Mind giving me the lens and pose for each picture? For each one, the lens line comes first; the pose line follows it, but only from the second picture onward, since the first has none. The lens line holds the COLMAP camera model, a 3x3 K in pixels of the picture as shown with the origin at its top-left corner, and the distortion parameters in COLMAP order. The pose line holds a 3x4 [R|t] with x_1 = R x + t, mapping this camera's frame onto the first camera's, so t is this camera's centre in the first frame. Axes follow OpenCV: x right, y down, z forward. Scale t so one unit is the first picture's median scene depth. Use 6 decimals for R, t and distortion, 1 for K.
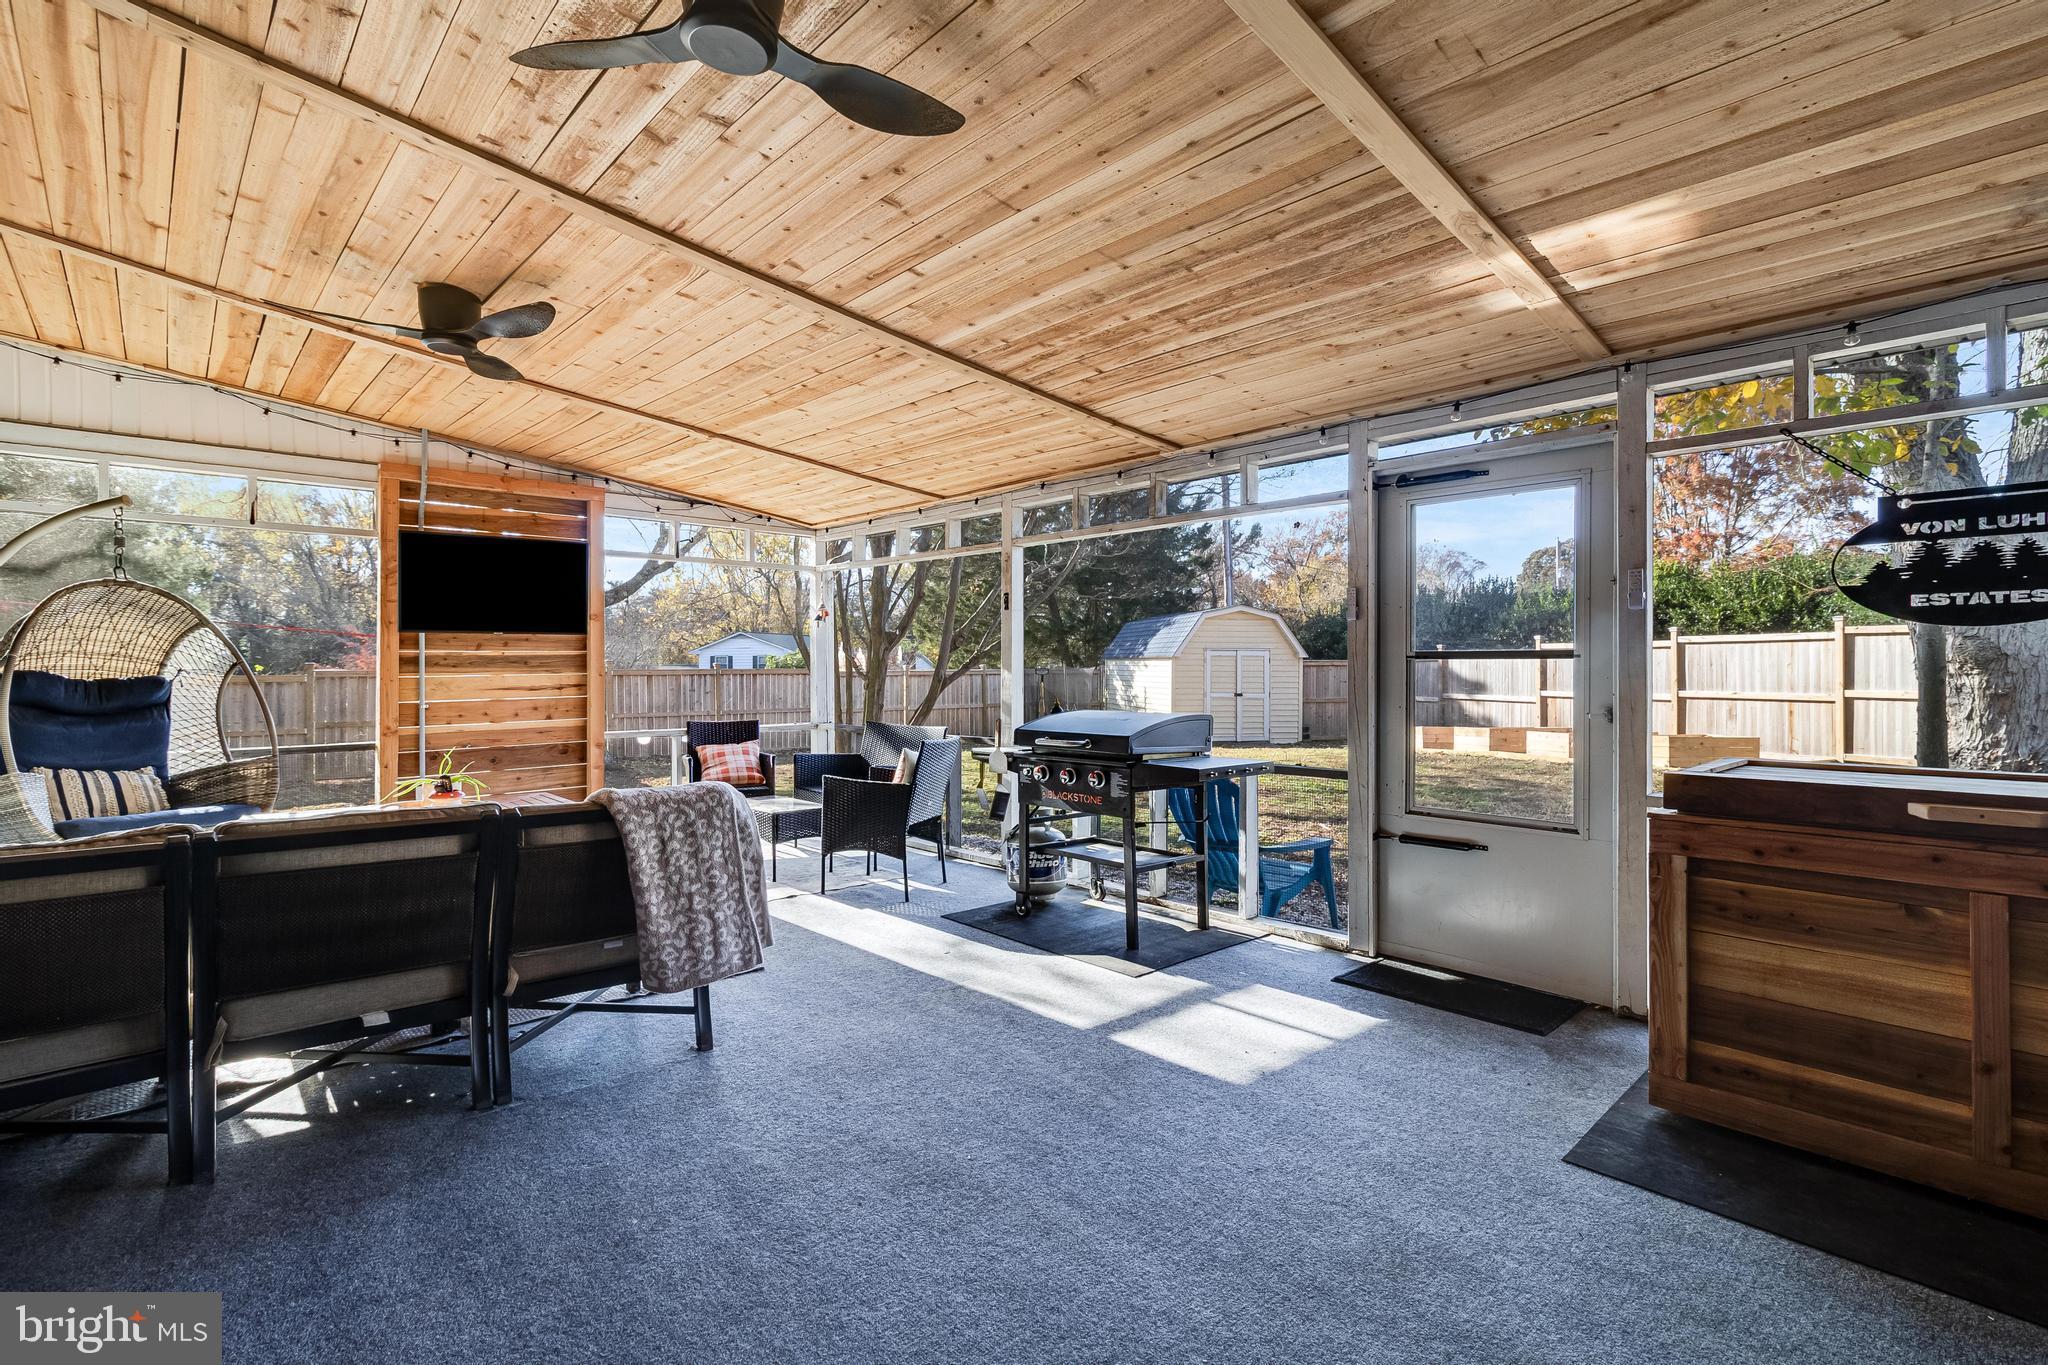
lens RADIAL K [[945.9, 0, 1039.9], [0, 945.9, 667.9], [0, 0, 1]] dist [-0.000695, 0.001676]
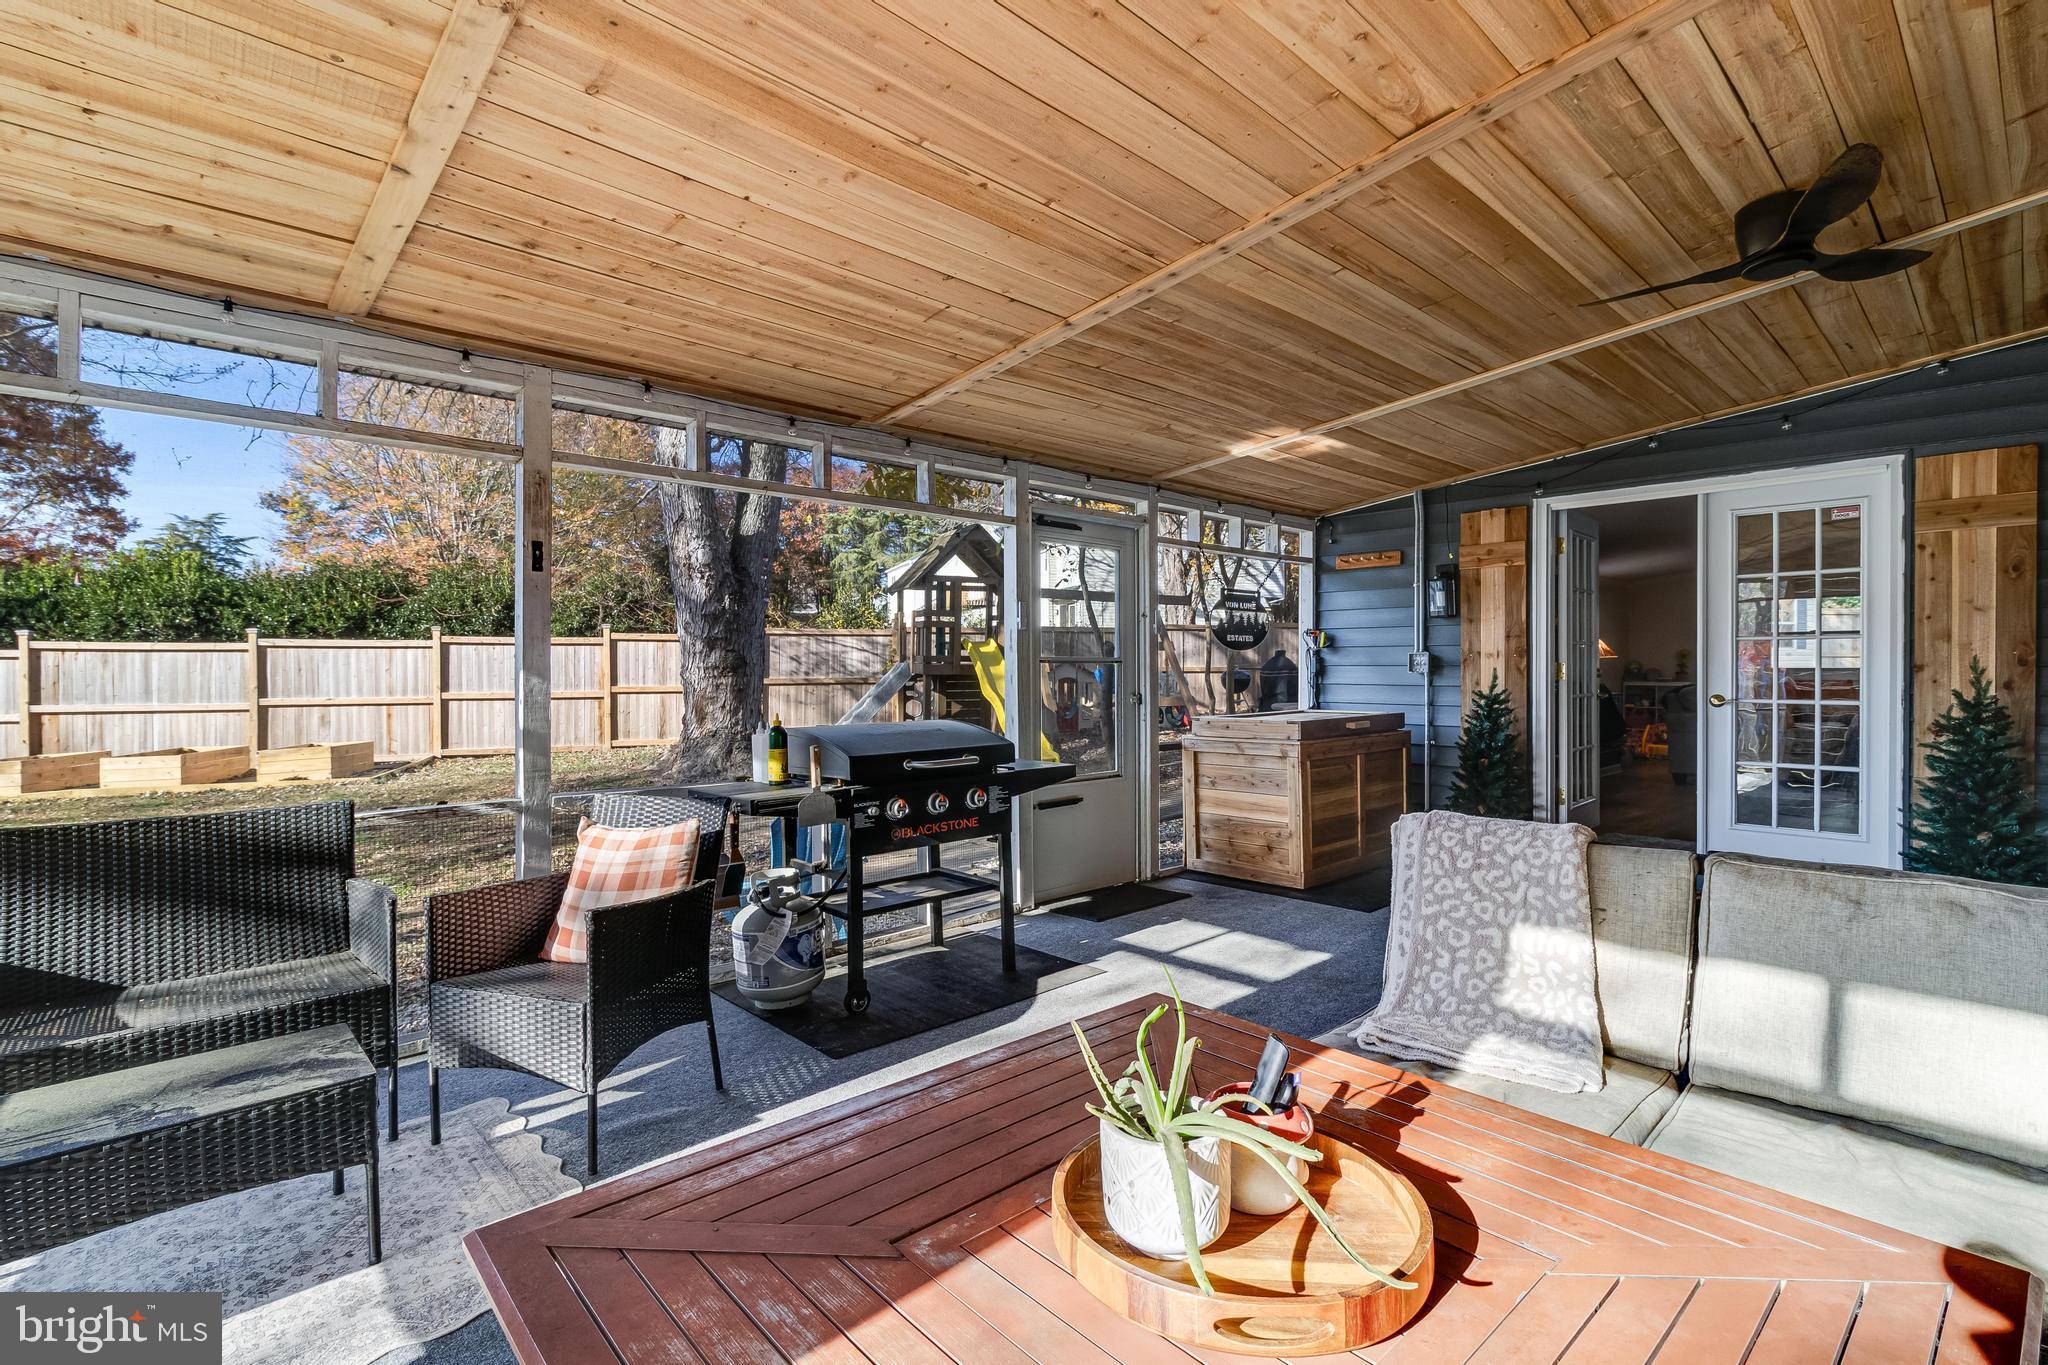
lens RADIAL K [[945.9, 0, 1015.1], [0, 945.9, 677.8], [0, 0, 1]] dist [-0.000695, 0.001676]
pose [[0.021133, -0.007722, 0.999747, -0.896777], [0.004131, 0.999962, 0.007636, 0.000270], [-0.999768, 0.003969, 0.021164, 1.042314]]
